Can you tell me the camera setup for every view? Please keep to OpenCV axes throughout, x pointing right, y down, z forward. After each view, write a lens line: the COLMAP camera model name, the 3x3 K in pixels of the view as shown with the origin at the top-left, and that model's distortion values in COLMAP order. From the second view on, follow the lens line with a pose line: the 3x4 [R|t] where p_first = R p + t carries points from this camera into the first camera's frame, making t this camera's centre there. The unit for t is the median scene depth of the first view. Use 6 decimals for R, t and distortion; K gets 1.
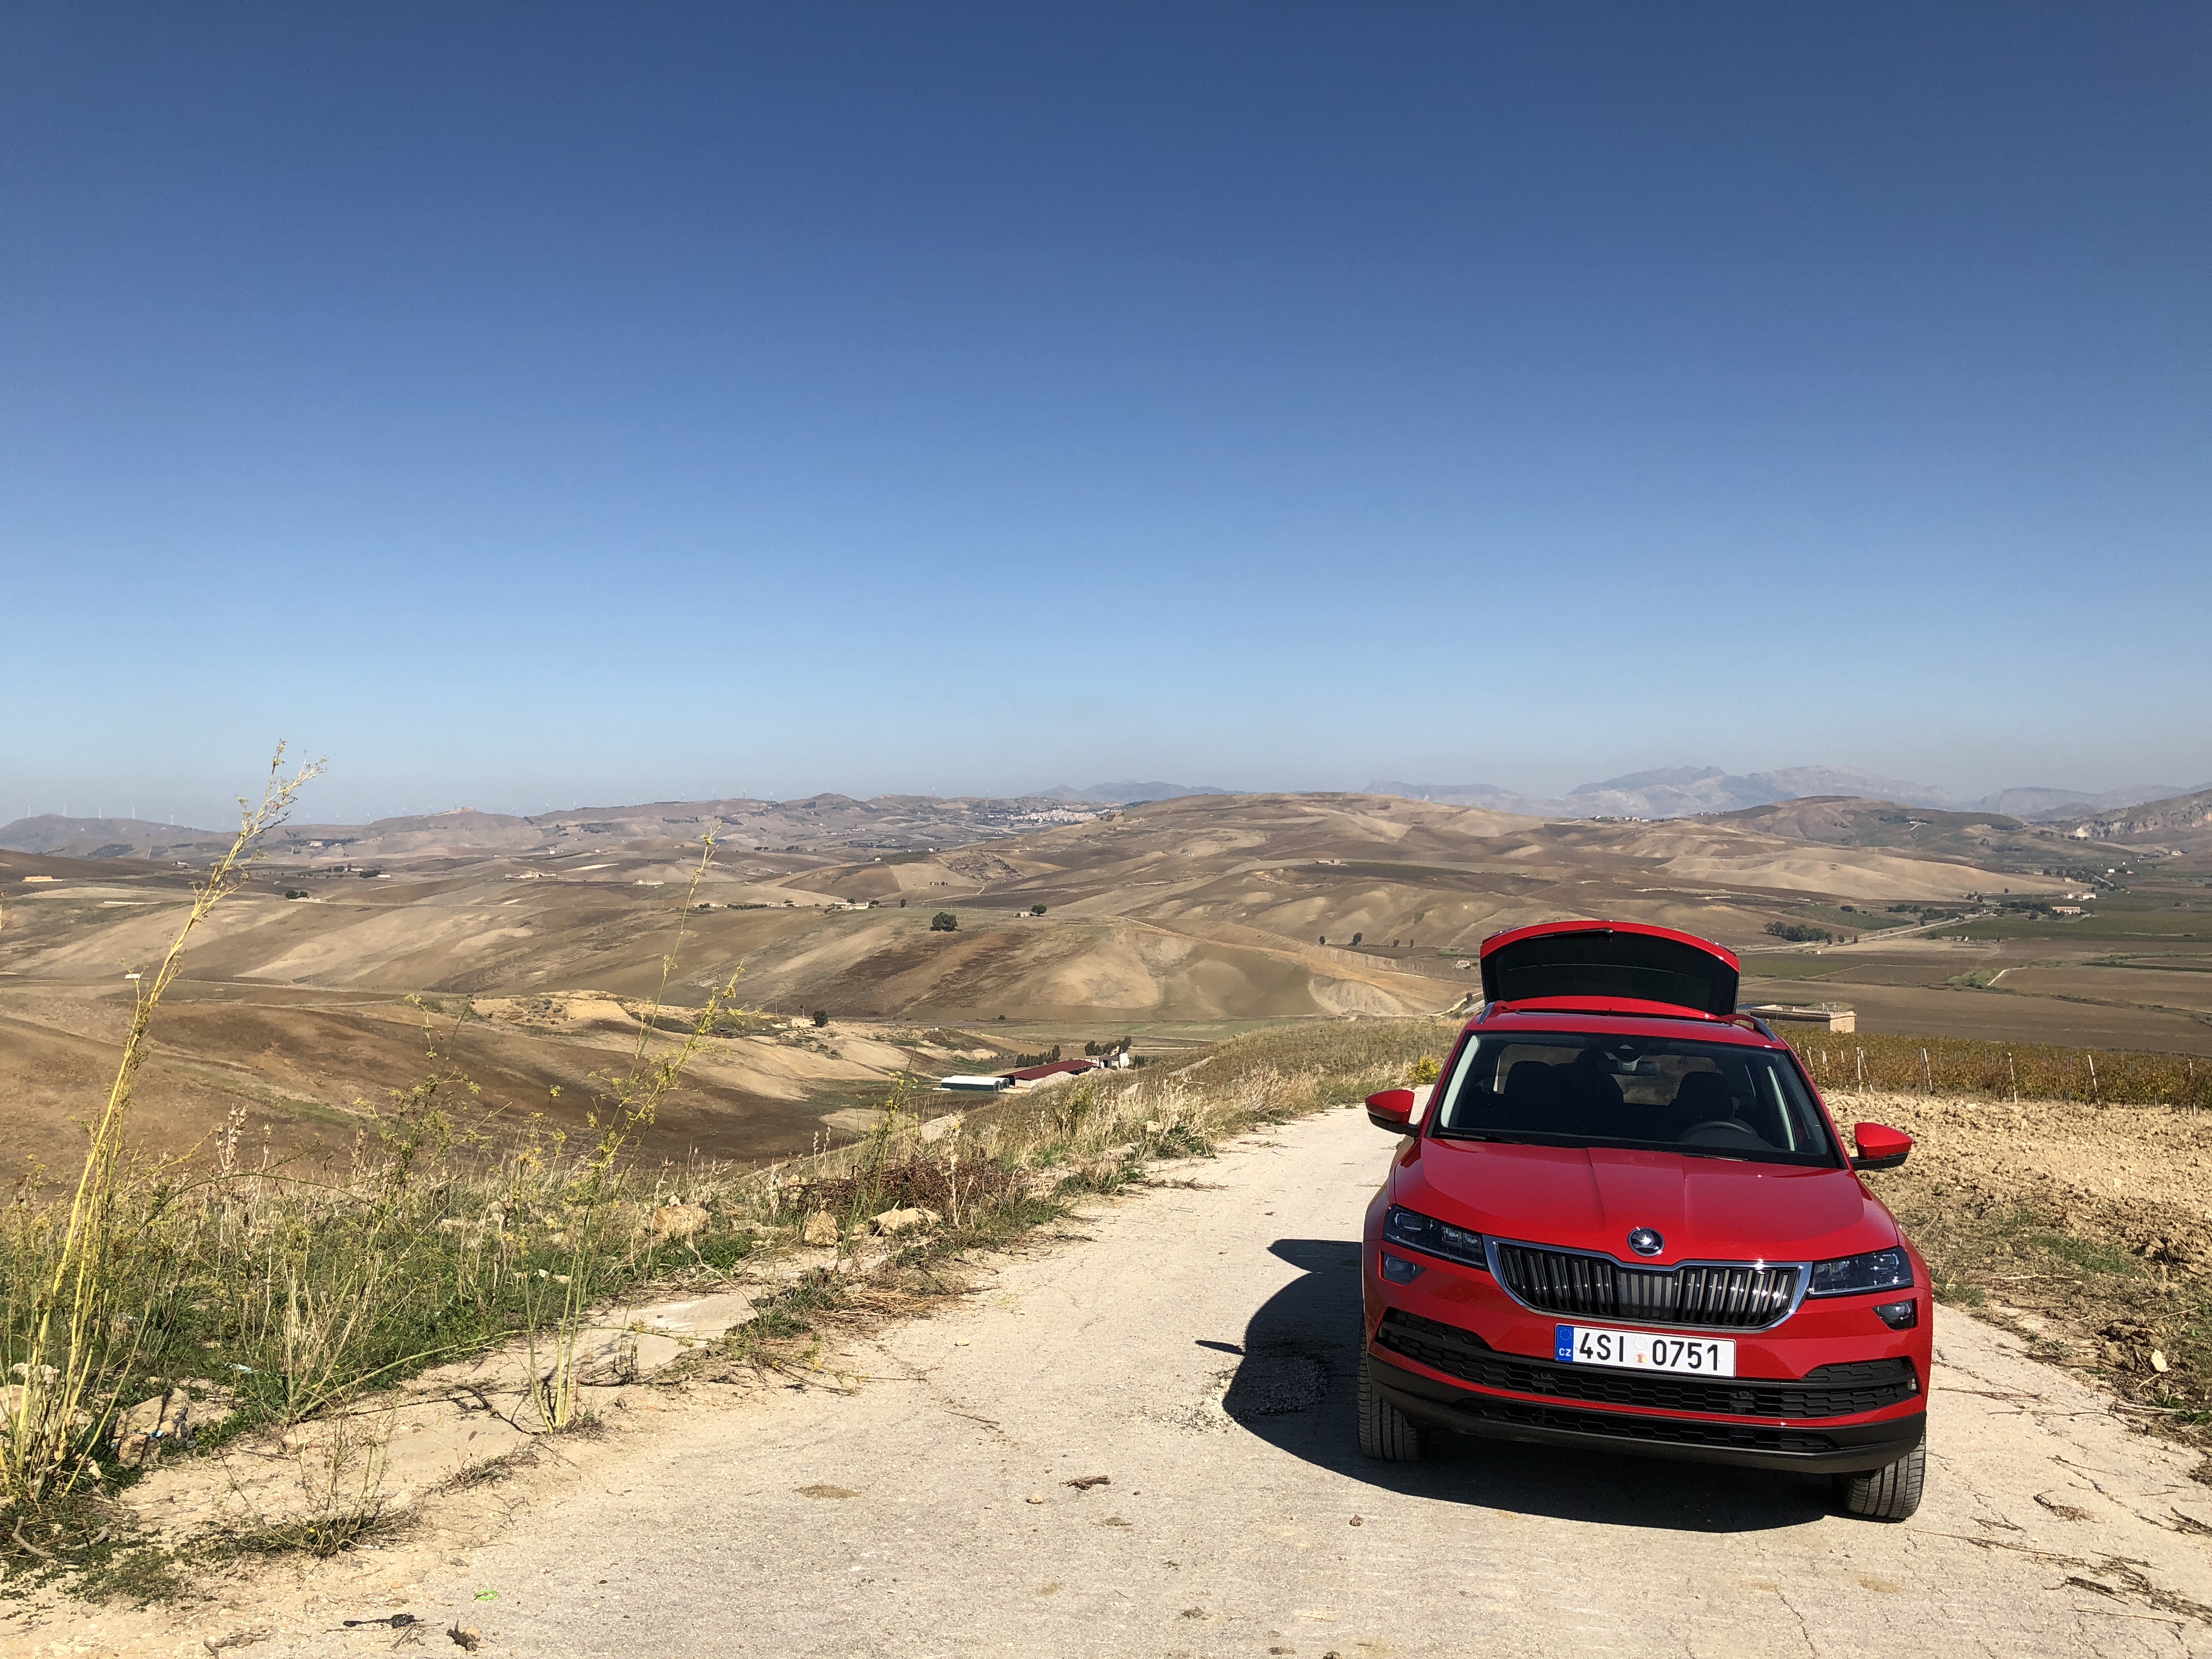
lens RADIAL K [[1807.6, 0, 1109.4], [0, 1807.6, 790.2], [0, 0, 1]] dist [0.068364, -0.080821]
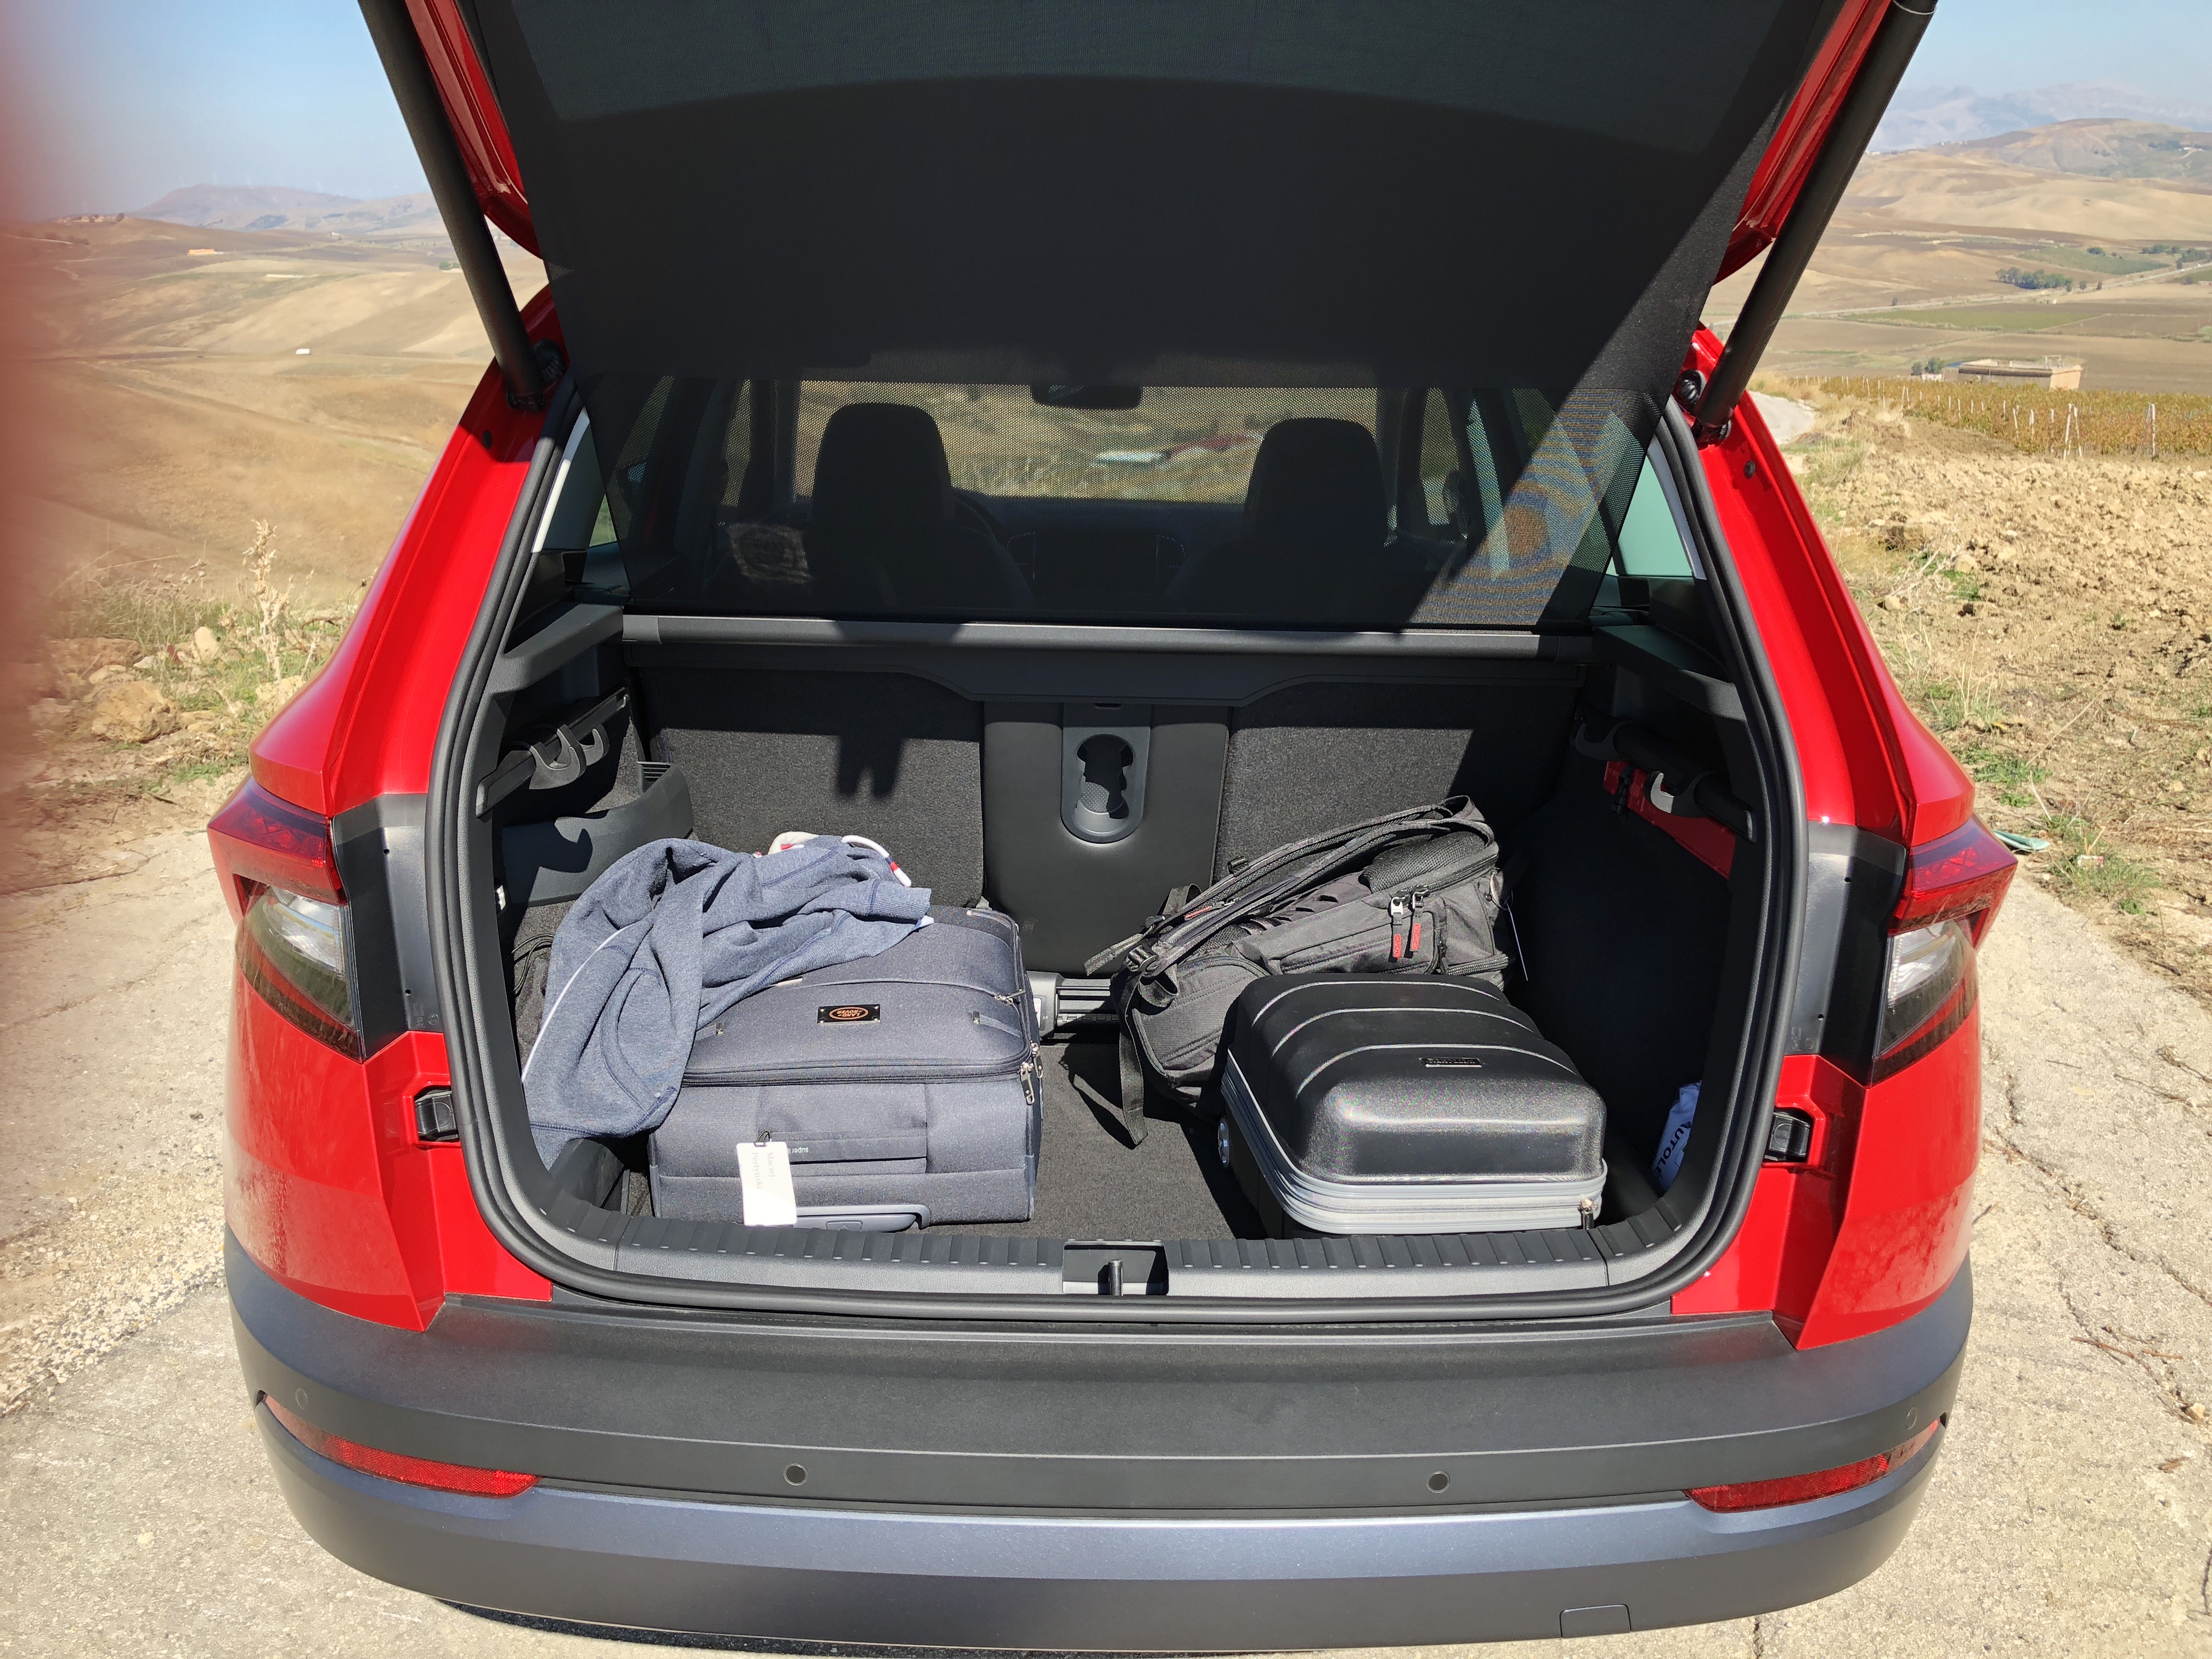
lens RADIAL K [[1807.6, 0, 1109.4], [0, 1807.6, 790.2], [0, 0, 1]] dist [0.068364, -0.080821]
pose [[0.995489, 0.010729, -0.094270, 0.069358], [0.021465, 0.942356, 0.333922, 0.023345], [0.092418, -0.334439, 0.937875, 0.148274]]
